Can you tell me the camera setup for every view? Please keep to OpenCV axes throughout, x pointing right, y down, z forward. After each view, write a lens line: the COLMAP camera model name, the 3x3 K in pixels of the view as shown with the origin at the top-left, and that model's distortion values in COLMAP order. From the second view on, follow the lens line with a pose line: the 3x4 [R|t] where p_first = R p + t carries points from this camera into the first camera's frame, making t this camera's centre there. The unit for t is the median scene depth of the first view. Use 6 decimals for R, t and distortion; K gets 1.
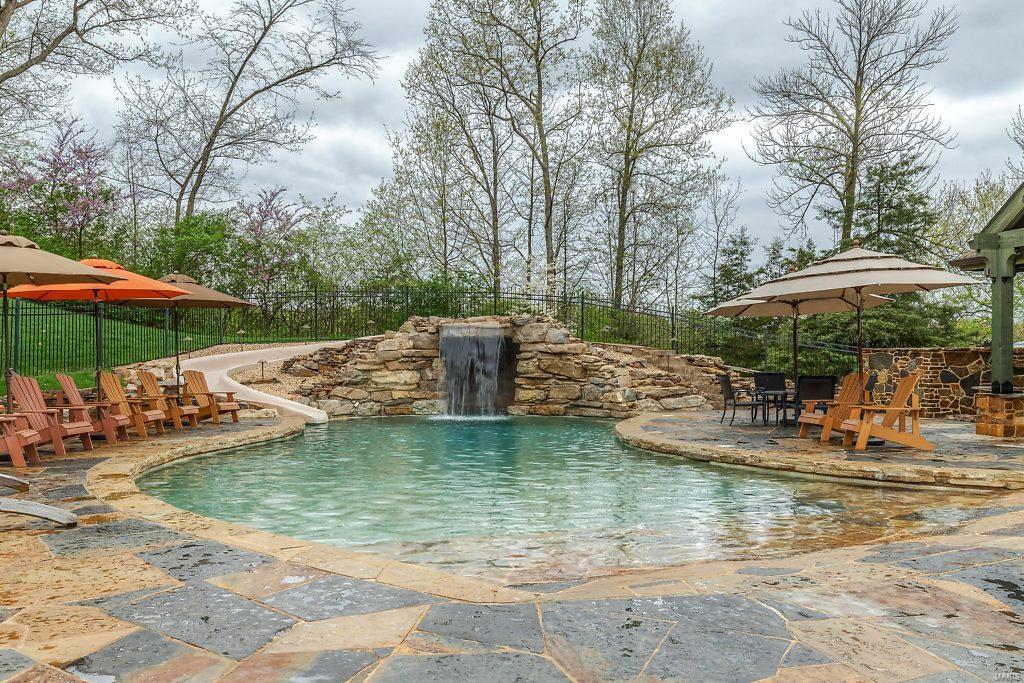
lens RADIAL K [[916.8, 0, 510.0], [0, 916.8, 342.0], [0, 0, 1]] dist [0.014583, -0.009188]
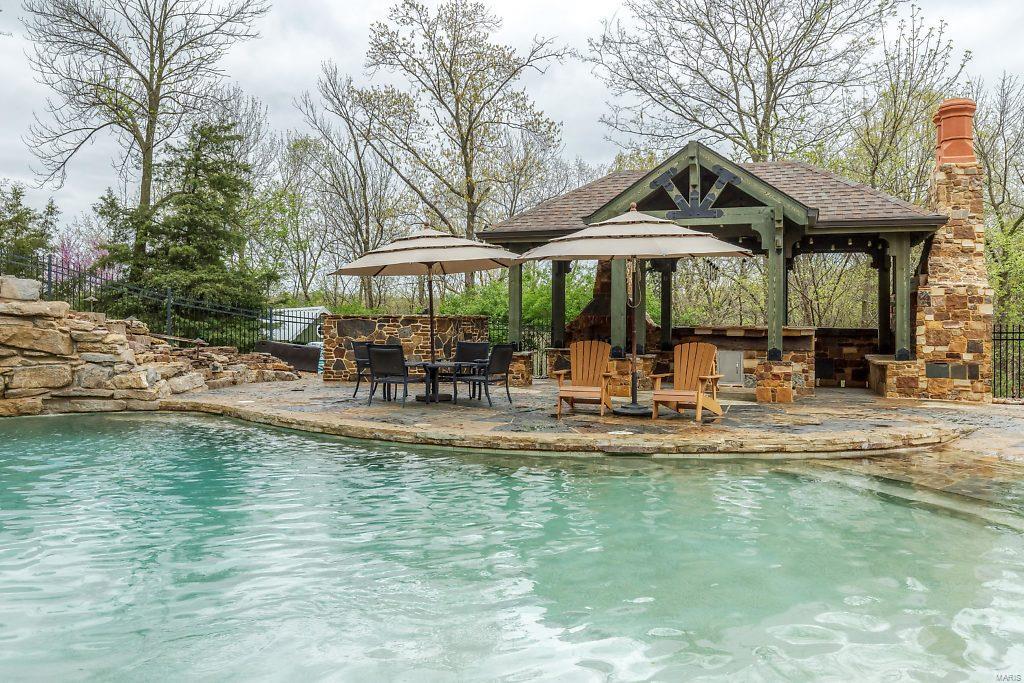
lens RADIAL K [[813.0, 0, 495.0], [0, 813.0, 317.1], [0, 0, 1]] dist [0.005979, -0.002537]
pose [[0.496428, 0.011196, 0.868006, -0.273708], [-0.019272, 0.999813, -0.001874, 0.007947], [-0.867864, -0.015798, 0.496551, 0.444768]]
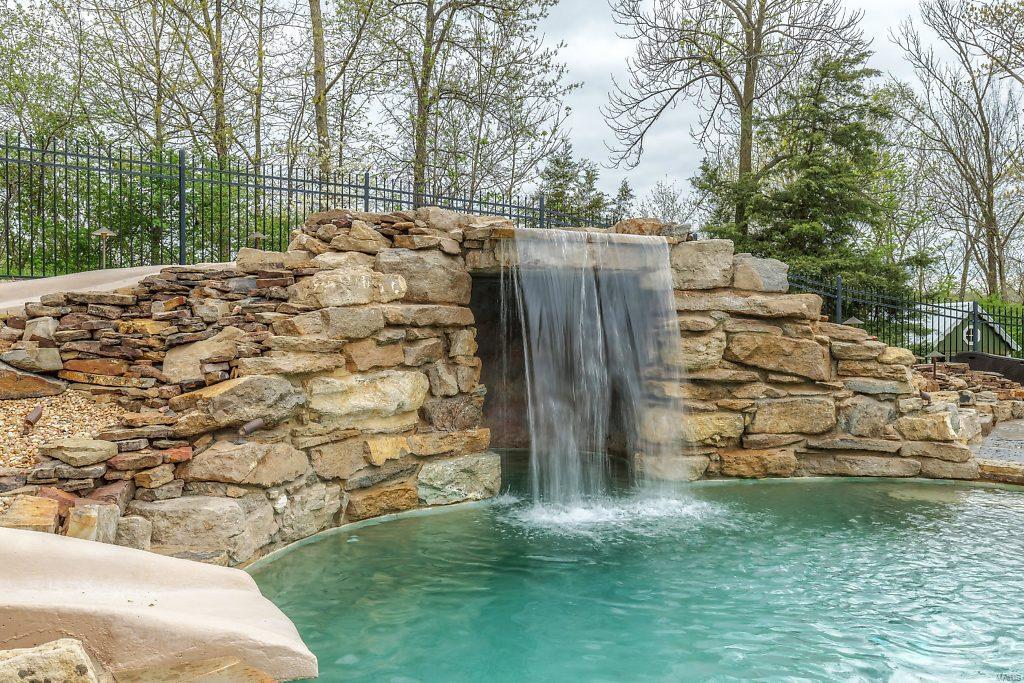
lens RADIAL K [[916.8, 0, 533.8], [0, 916.8, 336.1], [0, 0, 1]] dist [0.014583, -0.009188]
pose [[0.863140, -0.004637, 0.504944, -0.234232], [-0.010492, 0.999577, 0.027114, 0.010583], [-0.504856, -0.028701, 0.862726, 0.713745]]
